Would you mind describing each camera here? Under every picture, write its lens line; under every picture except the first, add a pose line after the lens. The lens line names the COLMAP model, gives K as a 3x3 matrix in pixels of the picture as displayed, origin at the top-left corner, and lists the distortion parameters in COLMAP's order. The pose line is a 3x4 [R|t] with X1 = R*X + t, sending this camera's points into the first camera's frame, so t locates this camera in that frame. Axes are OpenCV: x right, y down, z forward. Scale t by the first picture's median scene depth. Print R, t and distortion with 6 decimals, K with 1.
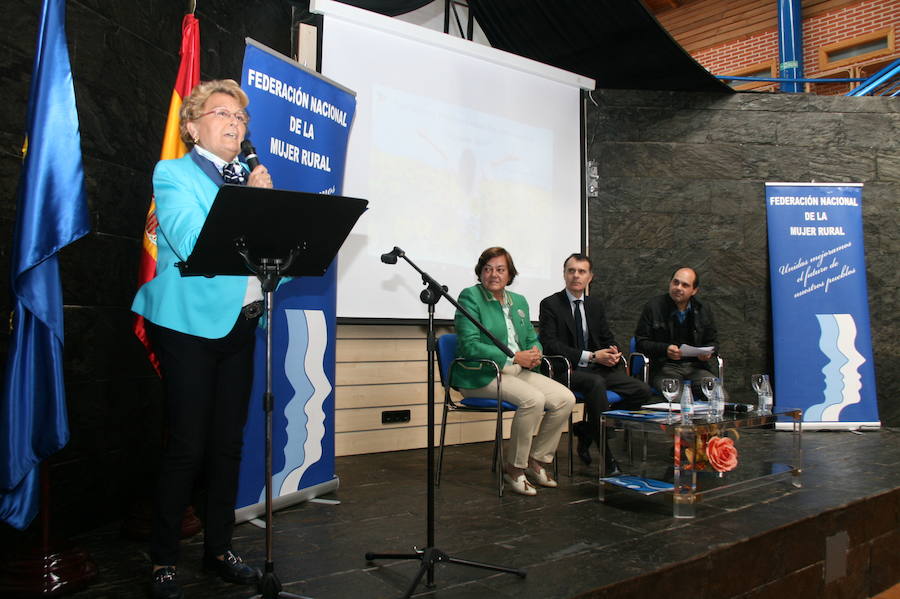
lens RADIAL K [[747.6, 0, 450.0], [0, 747.6, 299.5], [0, 0, 1]] dist [-0.191999, 0.150491]
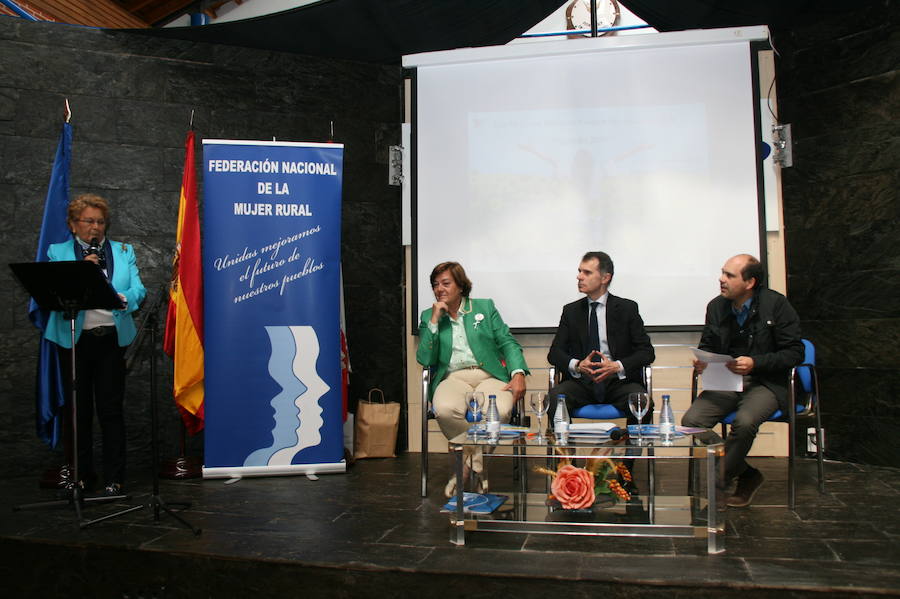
lens RADIAL K [[609.2, 0, 450.0], [0, 609.2, 310.3], [0, 0, 1]] dist [-0.122365, 0.001234]
pose [[0.624323, -0.042960, -0.779984, 0.567082], [0.047399, 0.998730, -0.017068, 0.012336], [0.779727, -0.026314, 0.625567, 0.390621]]
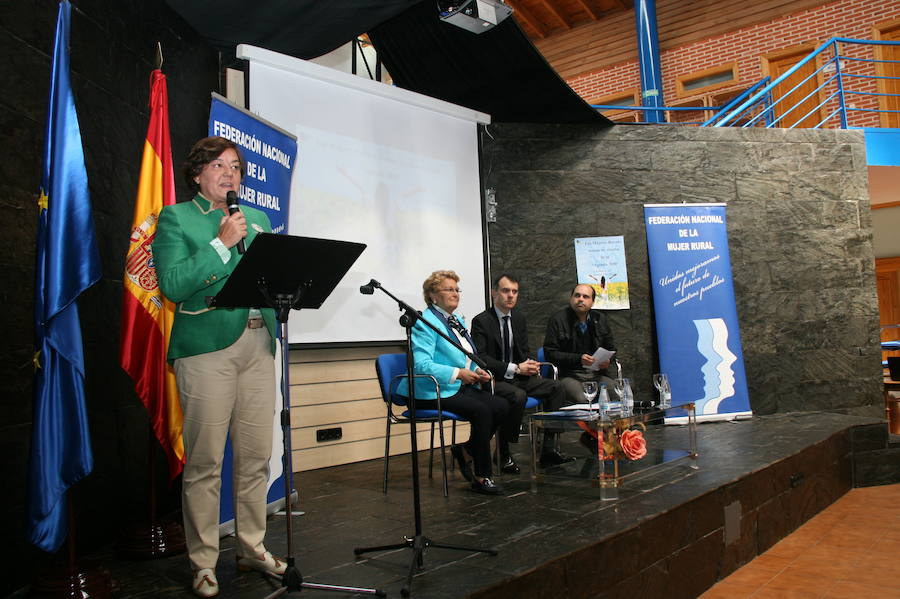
lens RADIAL K [[747.6, 0, 450.0], [0, 747.6, 299.5], [0, 0, 1]] dist [-0.191999, 0.150491]
pose [[0.983622, -0.042301, 0.175210, -0.080965], [0.047056, 0.998626, -0.023071, -0.003507], [-0.173993, 0.030937, 0.984261, -0.082273]]
